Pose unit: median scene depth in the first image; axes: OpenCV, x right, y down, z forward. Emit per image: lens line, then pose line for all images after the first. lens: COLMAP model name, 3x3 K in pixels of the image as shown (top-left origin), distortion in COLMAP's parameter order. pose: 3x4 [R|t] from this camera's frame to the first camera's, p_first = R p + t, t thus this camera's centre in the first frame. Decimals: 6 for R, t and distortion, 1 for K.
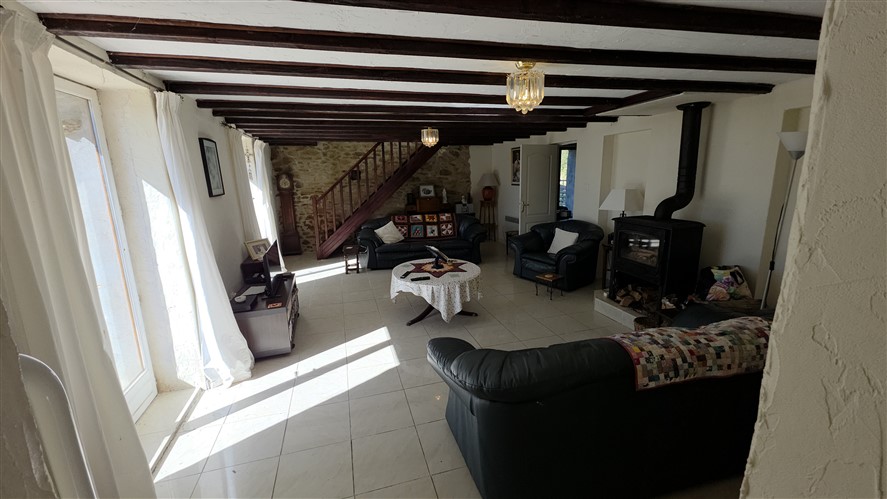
lens RADIAL K [[354.7, 0, 441.1], [0, 354.7, 243.3], [0, 0, 1]] dist [0.011804, -0.007753]
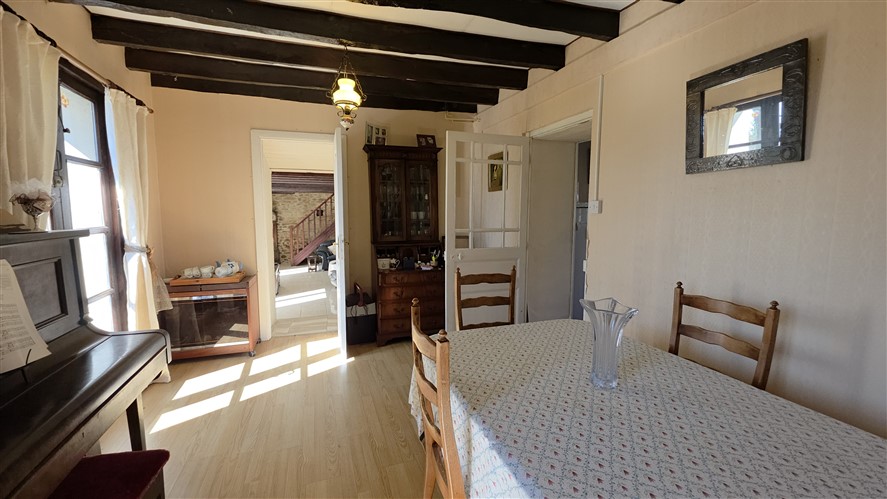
lens RADIAL K [[354.7, 0, 441.1], [0, 354.7, 243.3], [0, 0, 1]] dist [0.011804, -0.007753]
pose [[0.998265, 0.017781, 0.056132, 0.209365], [-0.011626, 0.994069, -0.108132, 0.102453], [-0.057722, 0.107292, 0.992551, -0.564603]]
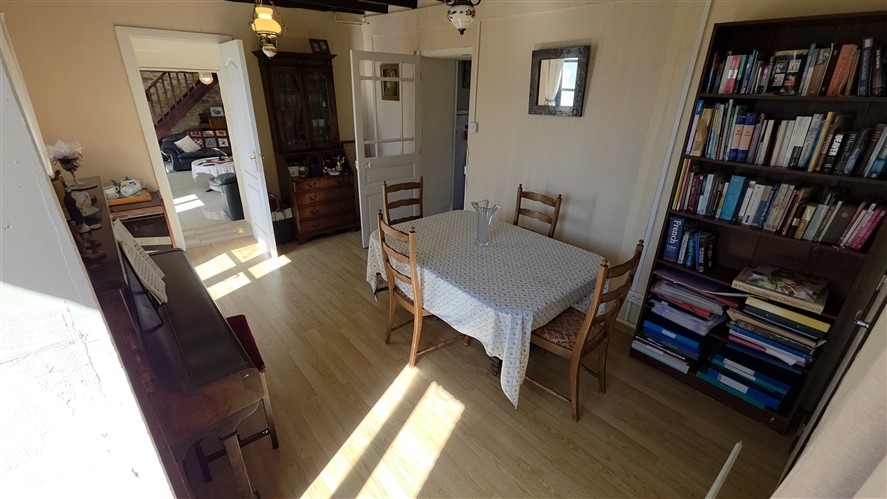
lens RADIAL K [[377.4, 0, 443.5], [0, 377.4, 249.5], [0, 0, 1]] dist [-0.001266, -0.000177]
pose [[0.910746, -0.125072, 0.393573, 0.117808], [0.037933, 0.974342, 0.221854, 0.072528], [-0.411222, -0.187123, 0.892122, -0.705336]]
